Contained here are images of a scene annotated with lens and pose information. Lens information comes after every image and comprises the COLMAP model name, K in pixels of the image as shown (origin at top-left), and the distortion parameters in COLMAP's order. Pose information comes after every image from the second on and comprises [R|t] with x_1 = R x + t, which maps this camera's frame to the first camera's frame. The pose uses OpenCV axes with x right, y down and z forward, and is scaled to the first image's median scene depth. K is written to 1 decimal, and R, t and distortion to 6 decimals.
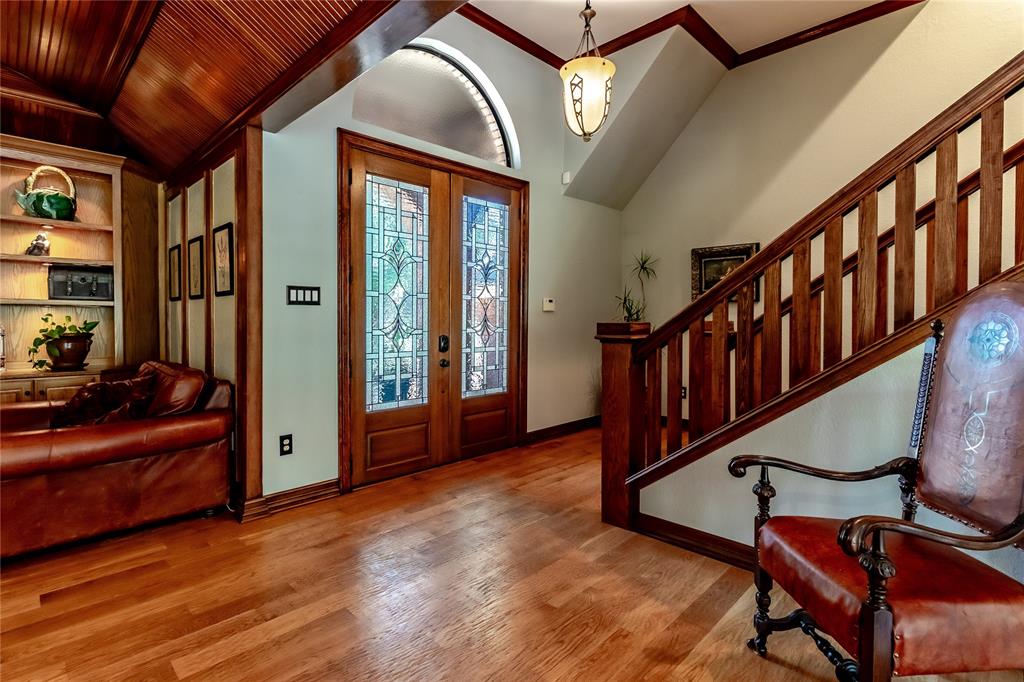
lens RADIAL K [[493.7, 0, 512.3], [0, 493.7, 331.8], [0, 0, 1]] dist [0.003846, 0.002269]
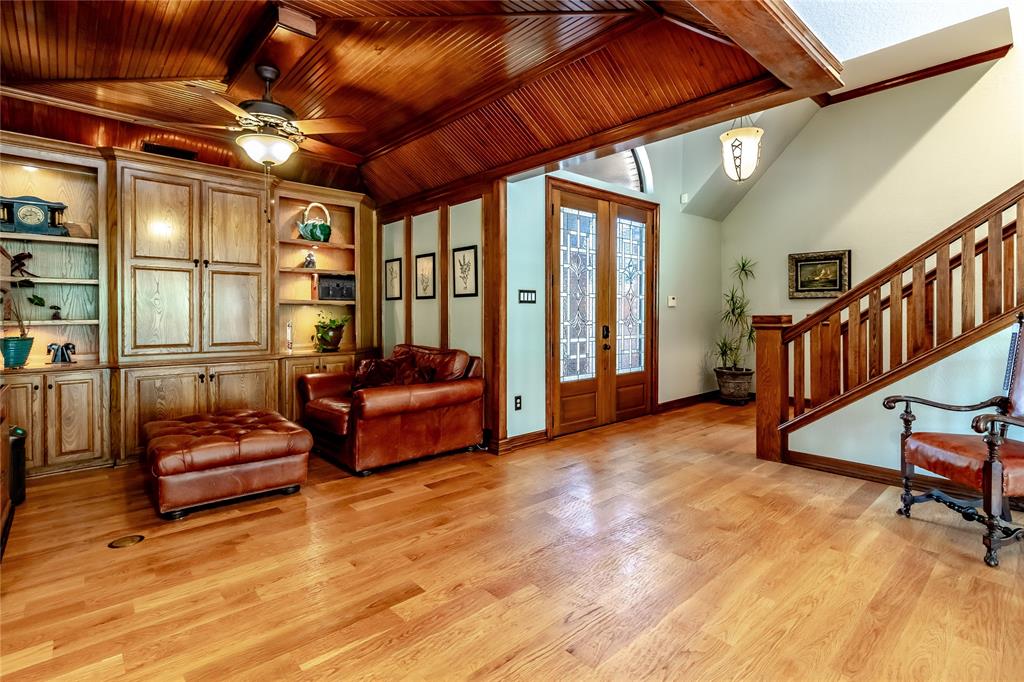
lens RADIAL K [[493.7, 0, 510.9], [0, 493.7, 321.8], [0, 0, 1]] dist [0.003846, 0.002269]
pose [[0.998007, -0.002708, -0.063038, -0.379222], [0.002145, 0.999957, -0.009005, 0.009991], [0.063060, 0.008852, 0.997970, -0.392987]]
